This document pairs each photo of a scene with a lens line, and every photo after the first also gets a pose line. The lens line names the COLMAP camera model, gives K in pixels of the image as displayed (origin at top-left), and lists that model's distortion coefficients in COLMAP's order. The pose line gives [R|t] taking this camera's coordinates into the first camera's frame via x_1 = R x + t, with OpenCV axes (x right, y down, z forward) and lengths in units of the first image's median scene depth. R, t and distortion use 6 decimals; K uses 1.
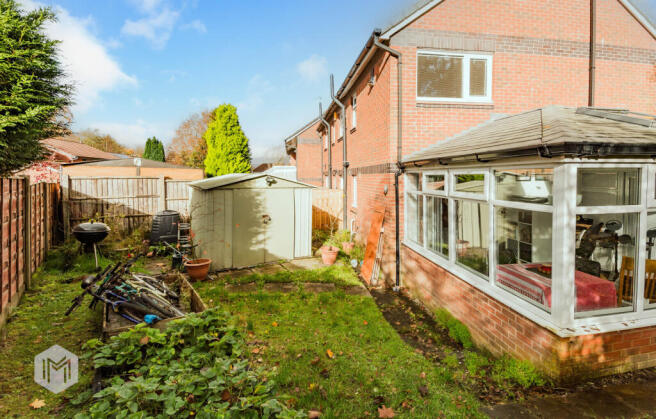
lens RADIAL K [[320.1, 0, 343.0], [0, 320.1, 187.1], [0, 0, 1]] dist [-0.000678, -0.002004]
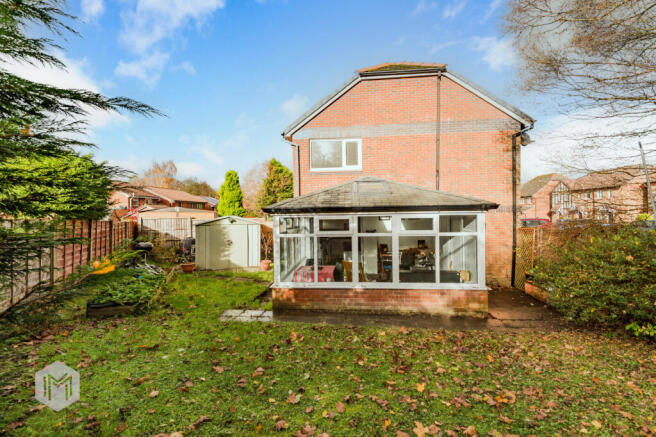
lens RADIAL K [[298.0, 0, 328.7], [0, 298.0, 214.7], [0, 0, 1]] dist [-0.000523, -0.000509]
pose [[0.968847, -0.007833, -0.247536, 0.676266], [0.002020, 0.999716, -0.023729, -0.011245], [0.247652, 0.022490, 0.968588, -0.433734]]
